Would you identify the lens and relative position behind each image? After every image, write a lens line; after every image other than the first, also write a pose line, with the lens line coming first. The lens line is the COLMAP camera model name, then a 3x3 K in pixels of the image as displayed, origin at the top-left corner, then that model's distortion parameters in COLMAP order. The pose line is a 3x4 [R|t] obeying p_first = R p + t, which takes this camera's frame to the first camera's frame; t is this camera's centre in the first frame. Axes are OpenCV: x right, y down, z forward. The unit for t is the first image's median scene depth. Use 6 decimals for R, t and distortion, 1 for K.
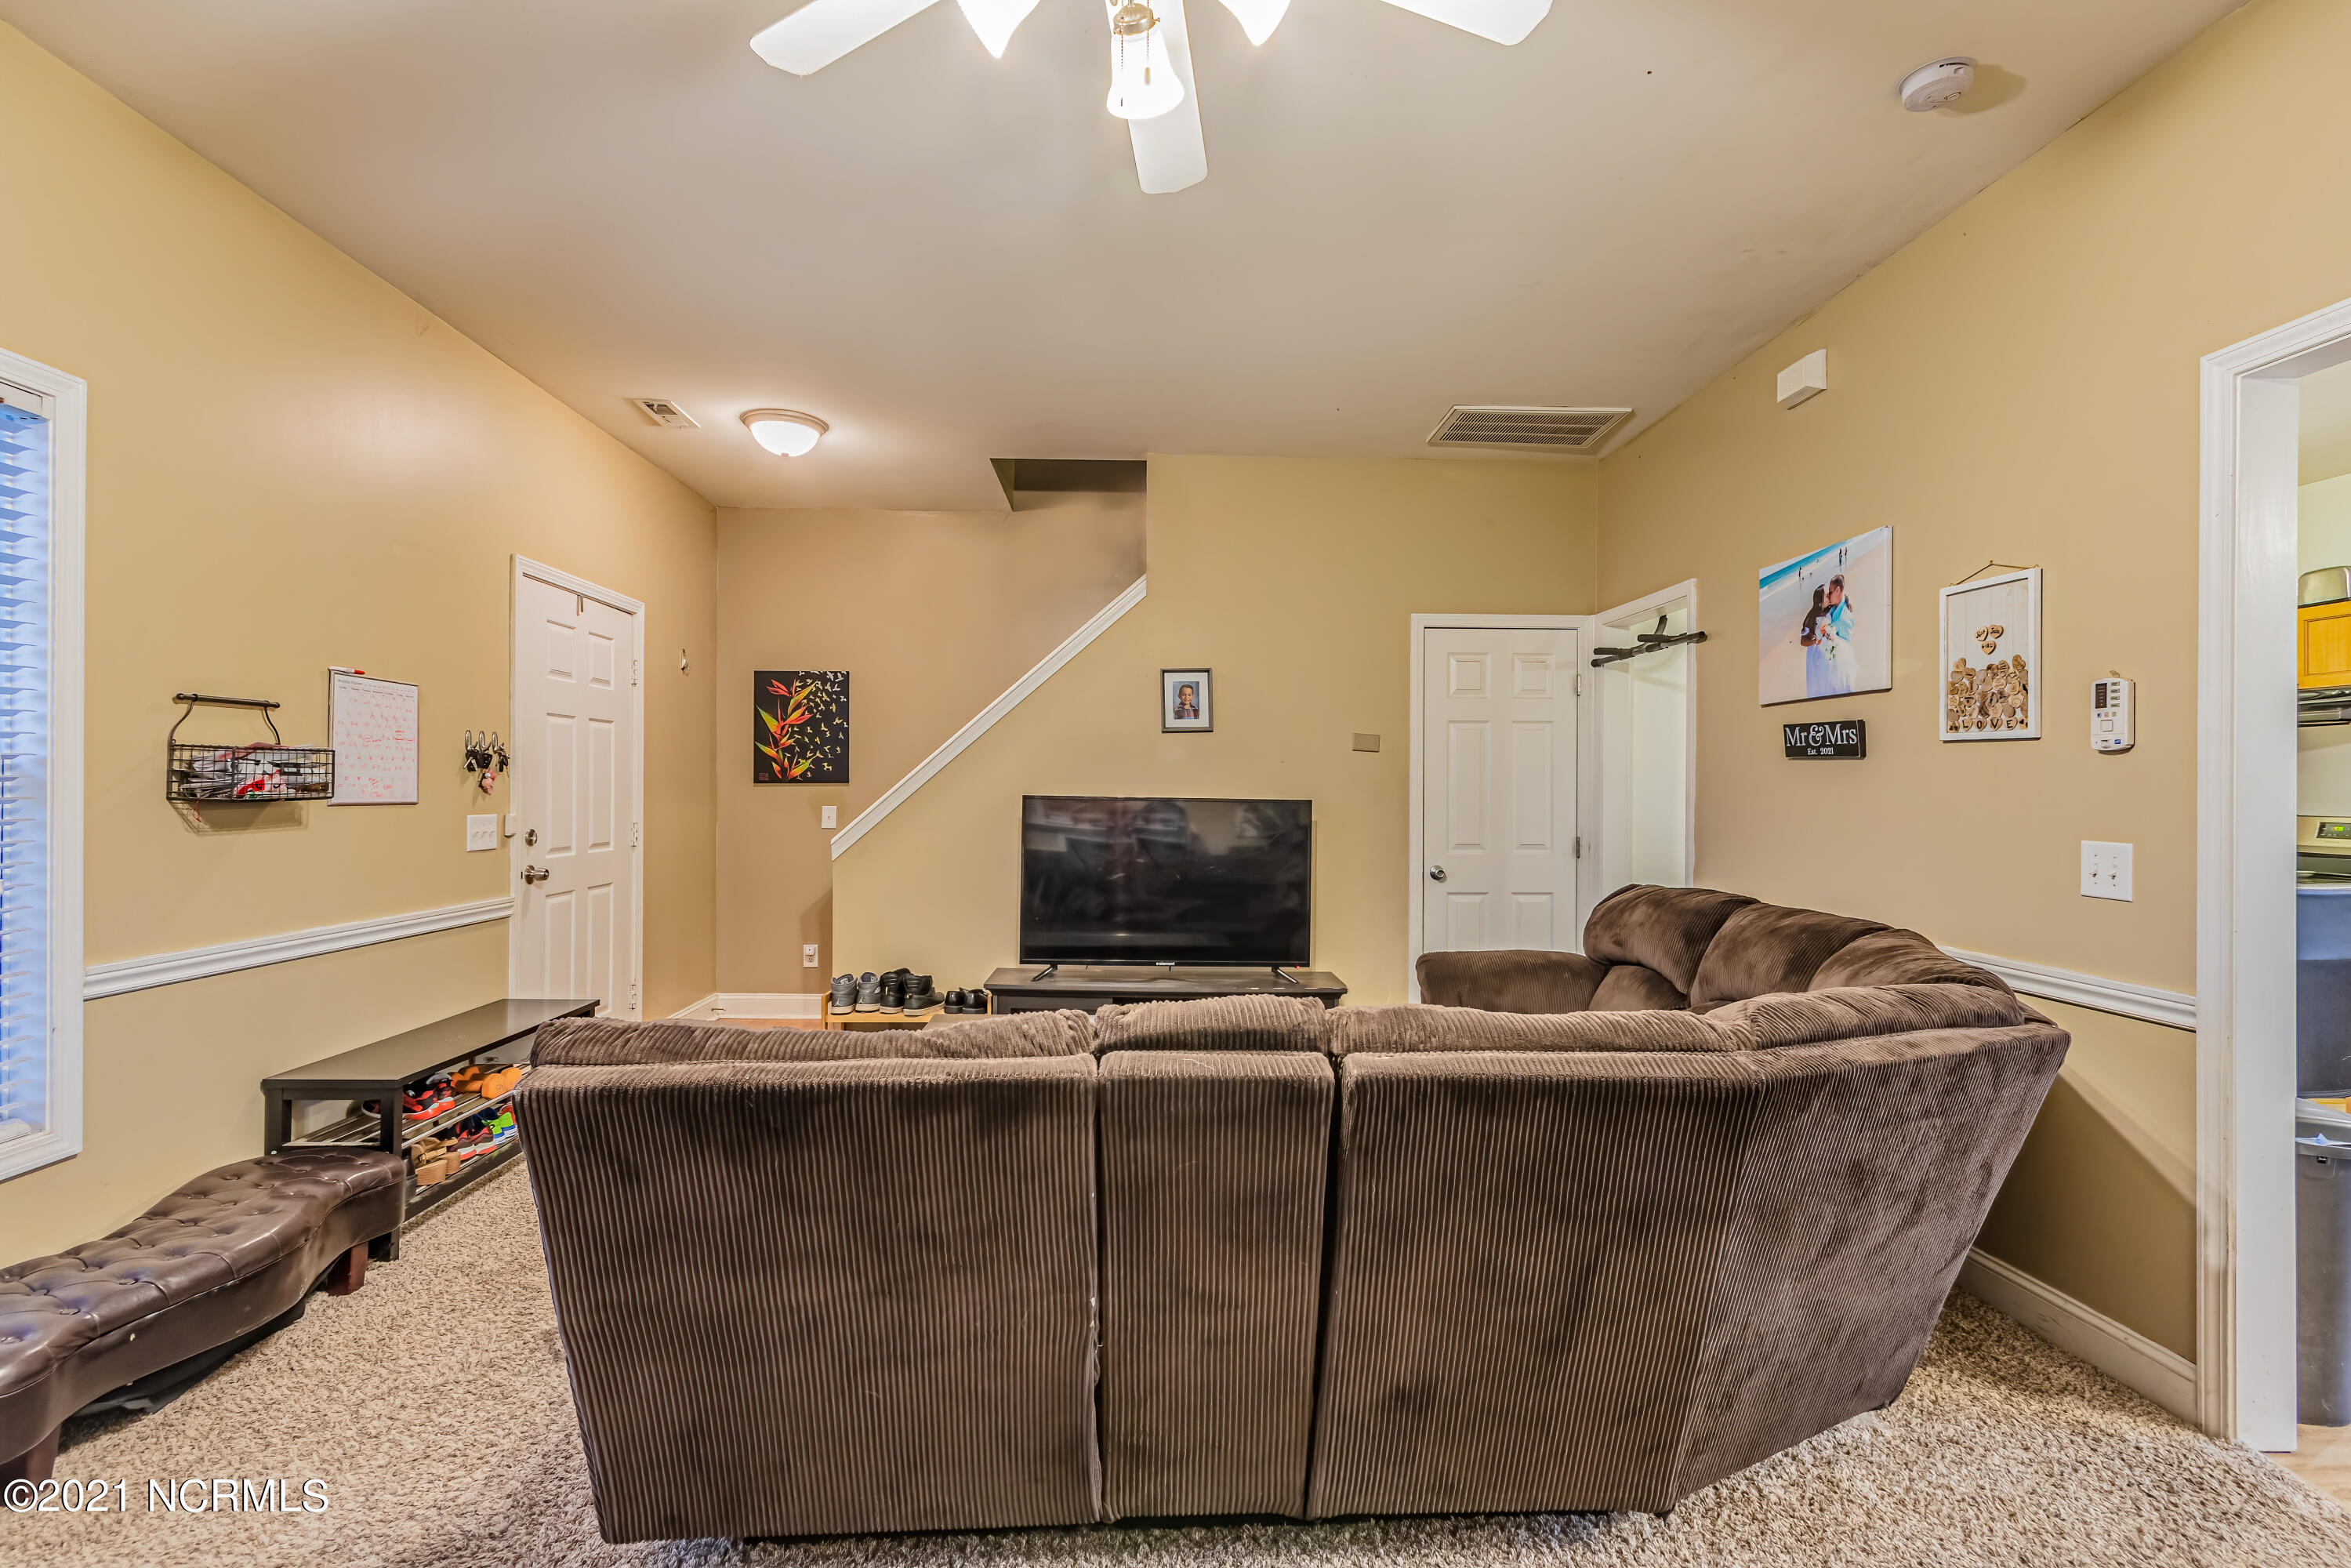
lens RADIAL K [[1091.9, 0, 1156.2], [0, 1091.9, 769.2], [0, 0, 1]] dist [0.011657, -0.002890]
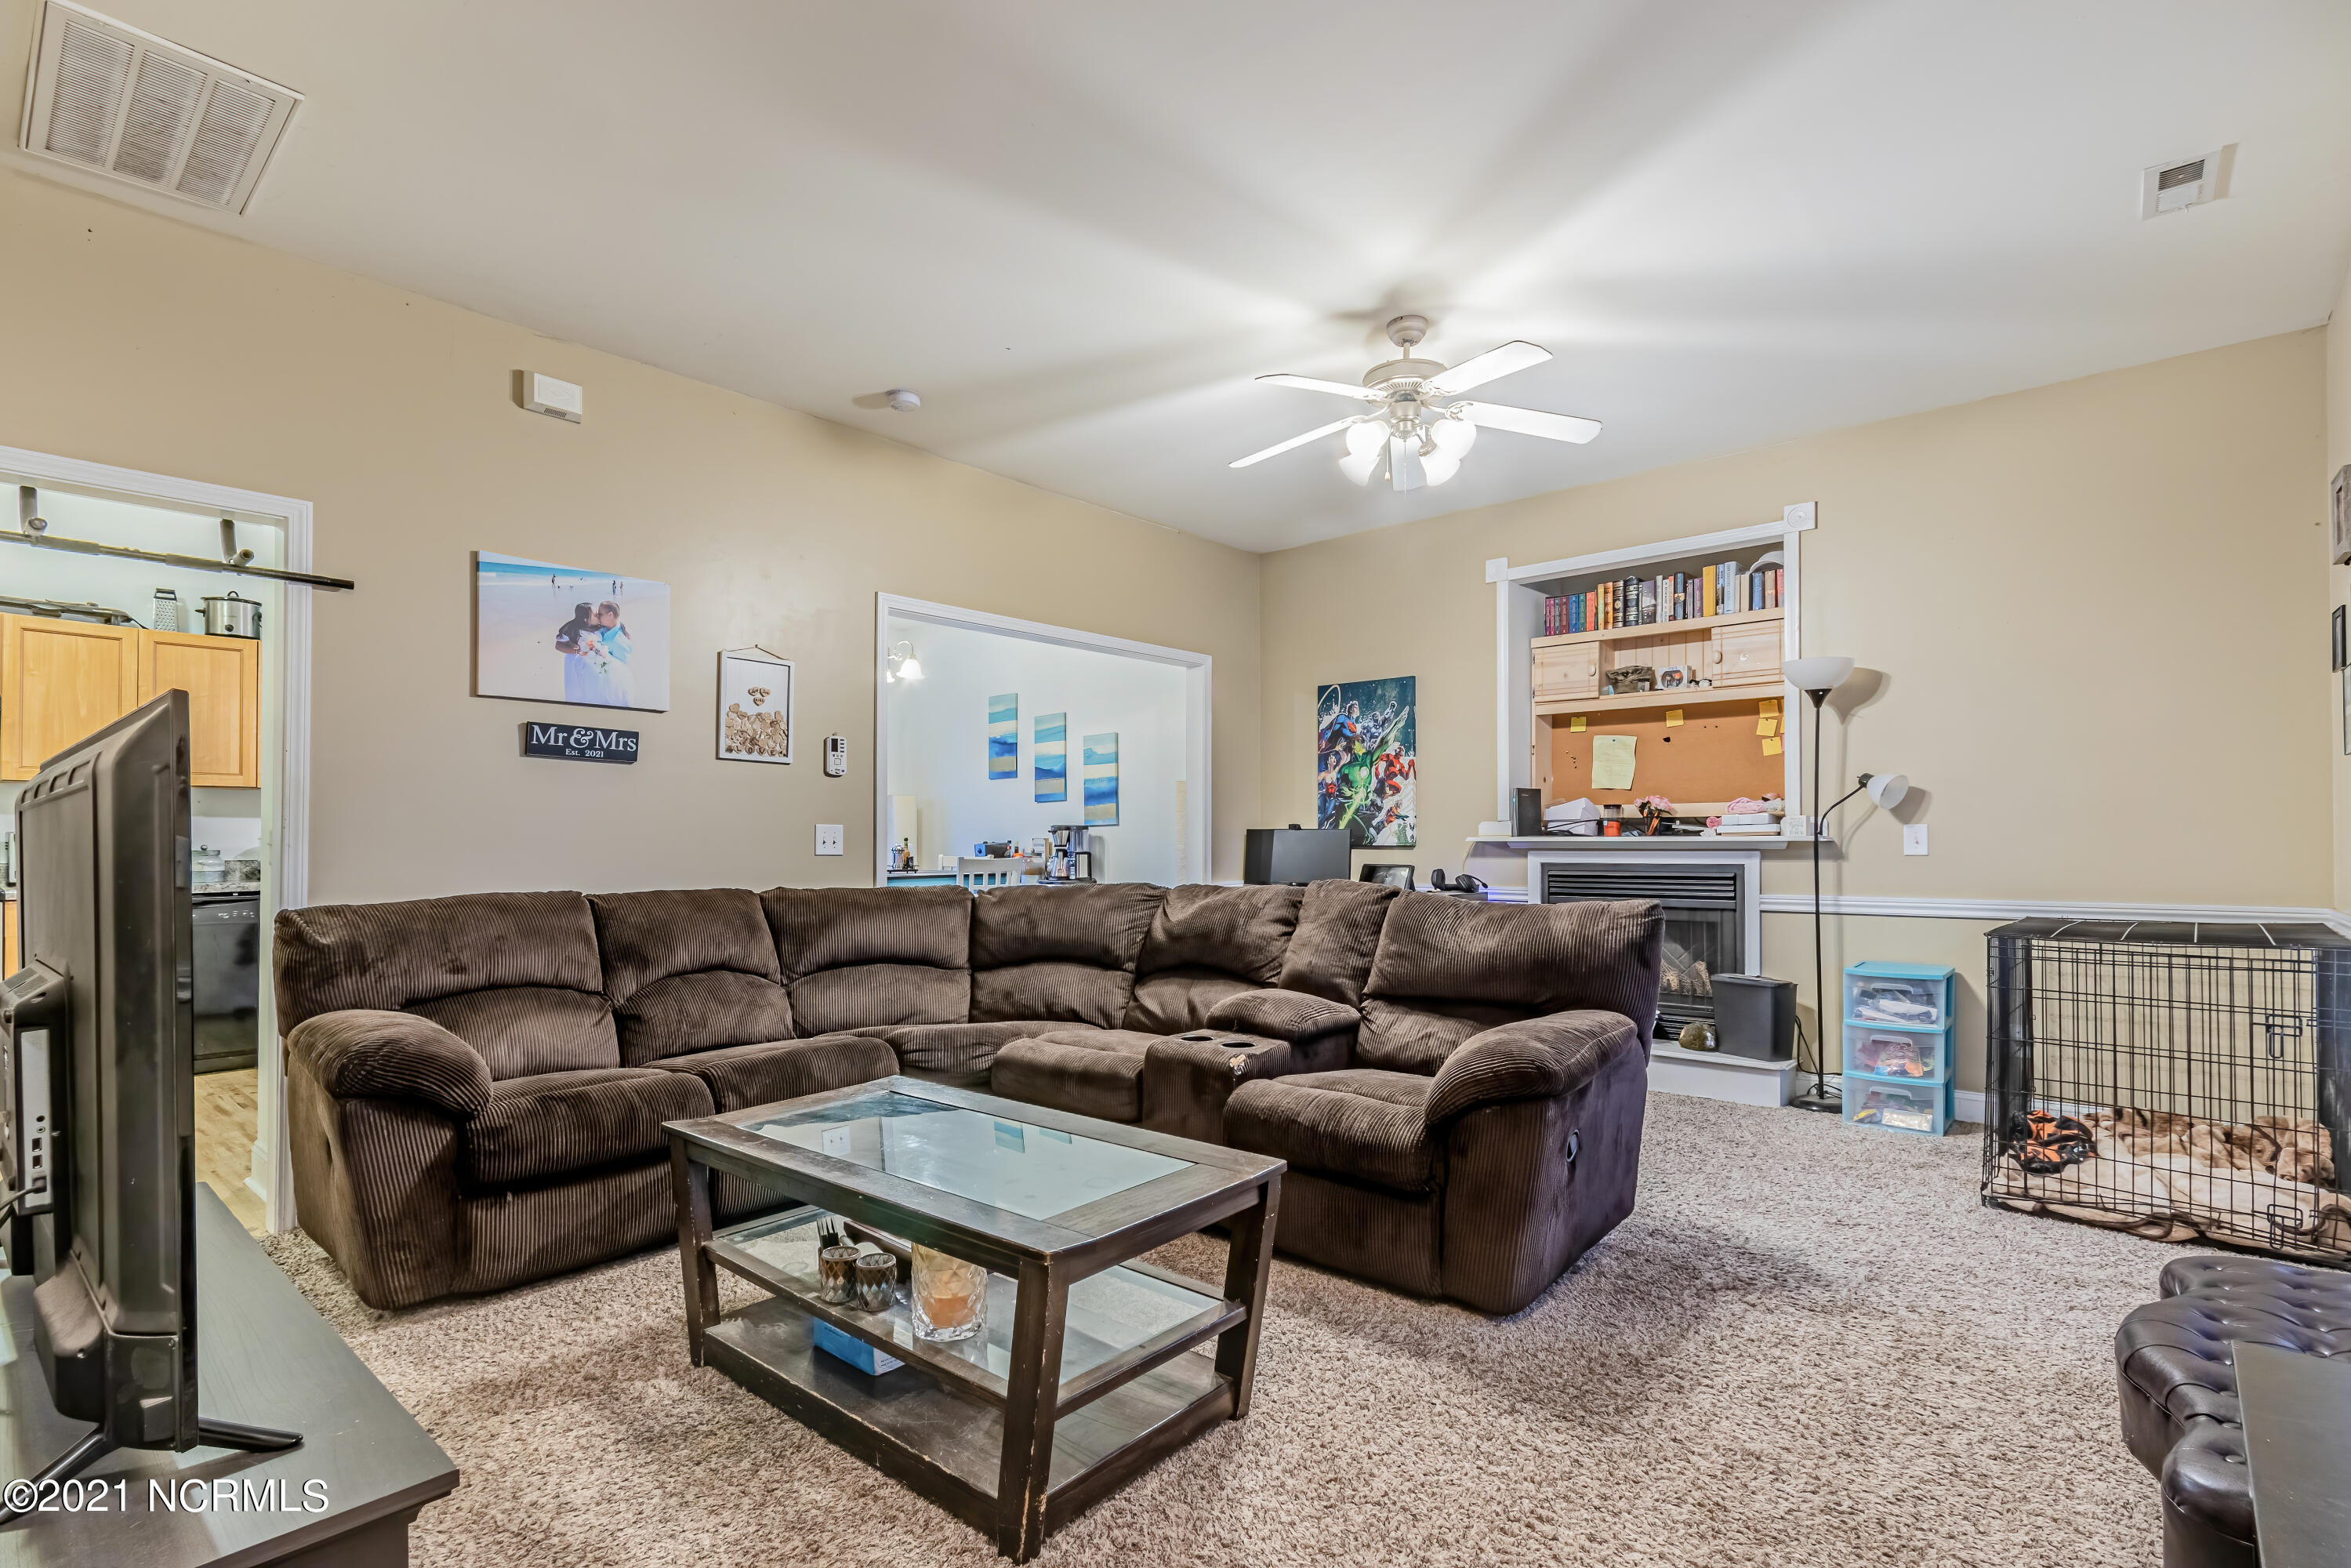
lens RADIAL K [[1091.9, 0, 1162.0], [0, 1091.9, 834.5], [0, 0, 1]] dist [0.011657, -0.002890]
pose [[-0.729830, -0.002542, 0.683624, -0.491181], [-0.014569, 0.999824, -0.011836, 0.060163], [-0.683473, -0.018598, -0.729739, 1.211073]]
